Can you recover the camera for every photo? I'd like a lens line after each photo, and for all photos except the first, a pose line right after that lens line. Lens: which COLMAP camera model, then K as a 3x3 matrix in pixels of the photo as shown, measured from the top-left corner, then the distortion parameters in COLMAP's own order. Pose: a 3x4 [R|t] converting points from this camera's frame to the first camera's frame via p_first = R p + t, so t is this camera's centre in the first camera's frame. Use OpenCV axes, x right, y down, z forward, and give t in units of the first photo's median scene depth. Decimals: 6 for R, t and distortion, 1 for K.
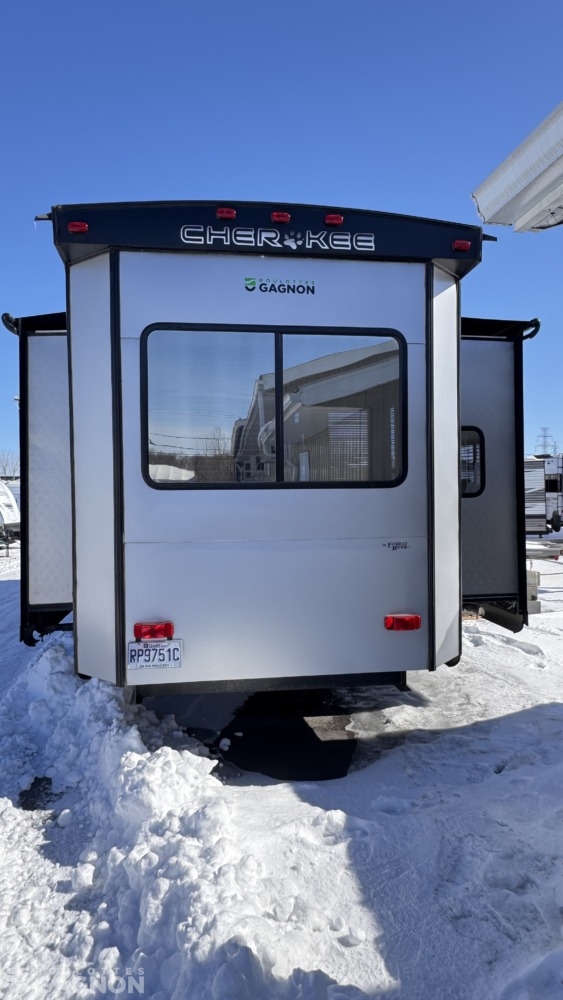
lens RADIAL K [[610.9, 0, 281.5], [0, 610.9, 500.0], [0, 0, 1]] dist [0.038197, 0.000257]
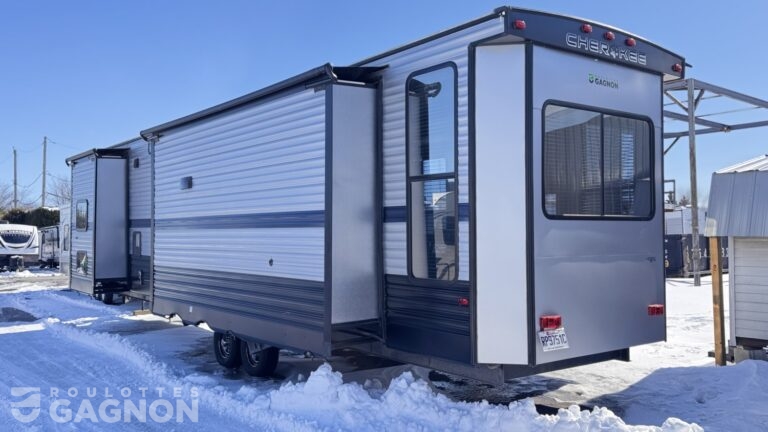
lens RADIAL K [[674.9, 0, 384.0], [0, 674.9, 216.0], [0, 0, 1]] dist [0.129221, 0.000804]
pose [[0.853531, 0.022308, 0.520565, -1.296445], [-0.002212, 0.999229, -0.039193, 0.036251], [-0.521038, 0.032301, 0.852922, -0.109982]]
